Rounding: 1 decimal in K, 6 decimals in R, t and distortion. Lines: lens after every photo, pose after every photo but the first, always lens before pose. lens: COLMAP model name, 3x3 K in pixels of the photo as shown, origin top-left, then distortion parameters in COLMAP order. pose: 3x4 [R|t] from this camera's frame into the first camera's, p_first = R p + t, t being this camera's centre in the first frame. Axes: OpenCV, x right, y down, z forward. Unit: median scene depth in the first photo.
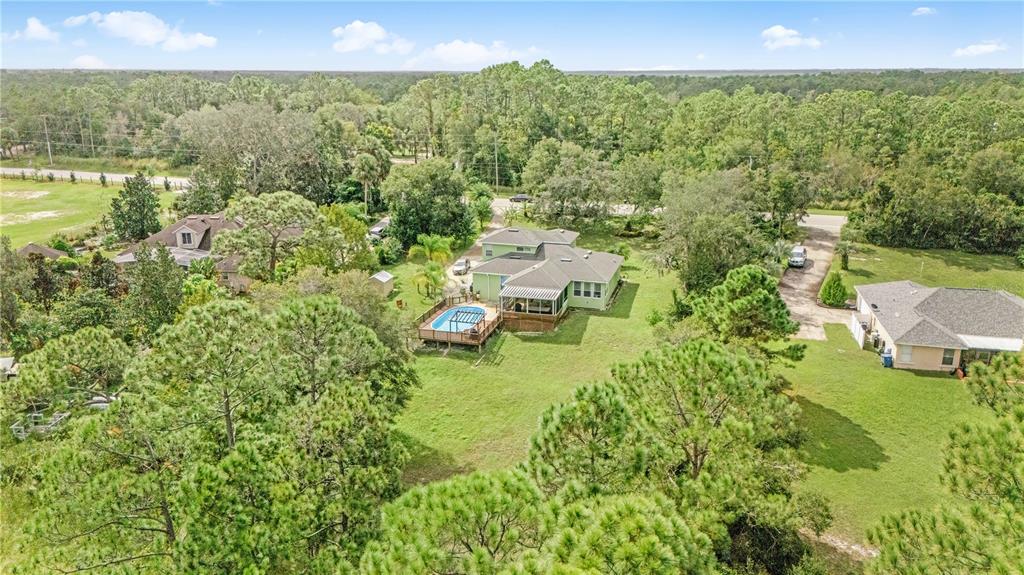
lens RADIAL K [[751.7, 0, 509.4], [0, 751.7, 288.4], [0, 0, 1]] dist [0.012860, -0.003792]
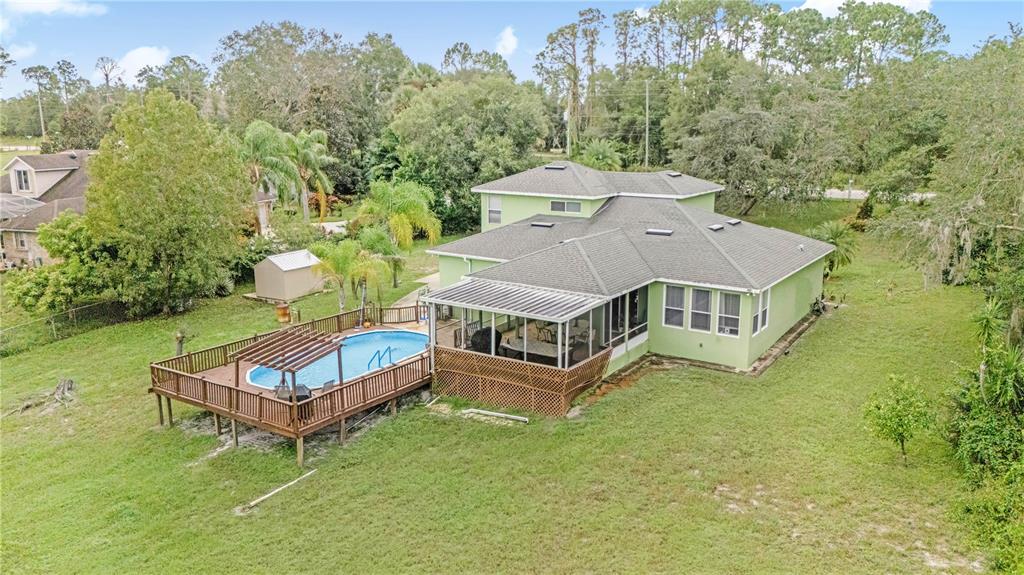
lens RADIAL K [[751.7, 0, 517.0], [0, 751.7, 284.6], [0, 0, 1]] dist [0.012860, -0.003792]
pose [[0.945759, 0.060249, -0.319235, 0.134244], [-0.085257, 0.994240, -0.064939, 0.020561], [0.313484, 0.088634, 0.945448, 0.633449]]
